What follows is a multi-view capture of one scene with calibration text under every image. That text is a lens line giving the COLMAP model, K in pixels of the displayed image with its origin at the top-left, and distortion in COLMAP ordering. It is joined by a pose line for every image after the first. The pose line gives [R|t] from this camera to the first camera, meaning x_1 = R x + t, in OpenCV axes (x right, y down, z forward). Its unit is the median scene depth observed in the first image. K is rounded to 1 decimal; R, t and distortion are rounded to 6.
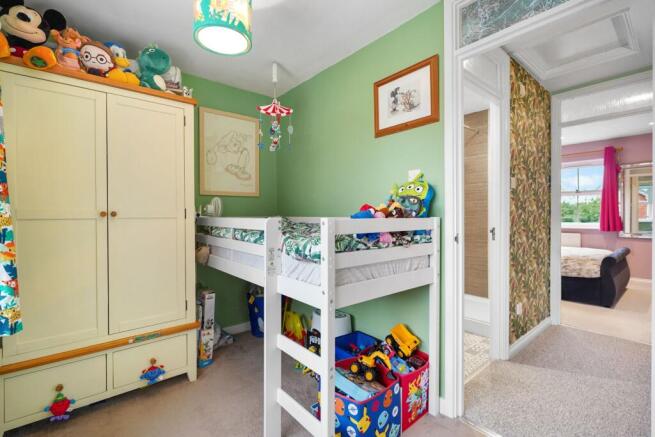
lens RADIAL K [[297.6, 0, 327.5], [0, 297.6, 218.5], [0, 0, 1]] dist [-0.001657, 0.000374]
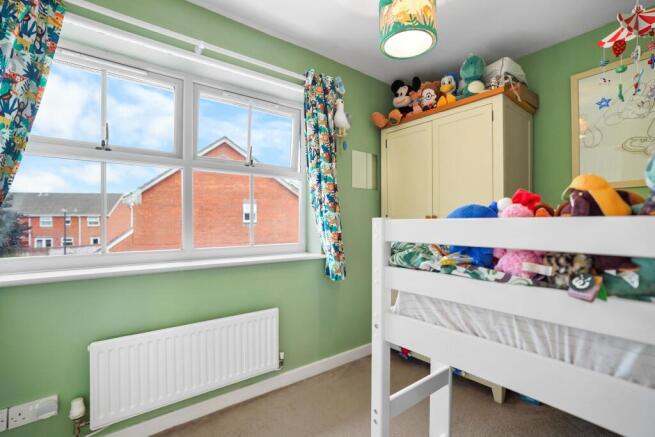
lens RADIAL K [[305.0, 0, 328.7], [0, 305.0, 217.2], [0, 0, 1]] dist [-0.072988, 0.028670]
pose [[-0.027106, -0.012176, -0.999558, 0.601820], [-0.006203, 0.999909, -0.012012, 0.004908], [0.999613, 0.005875, -0.027179, 0.680518]]
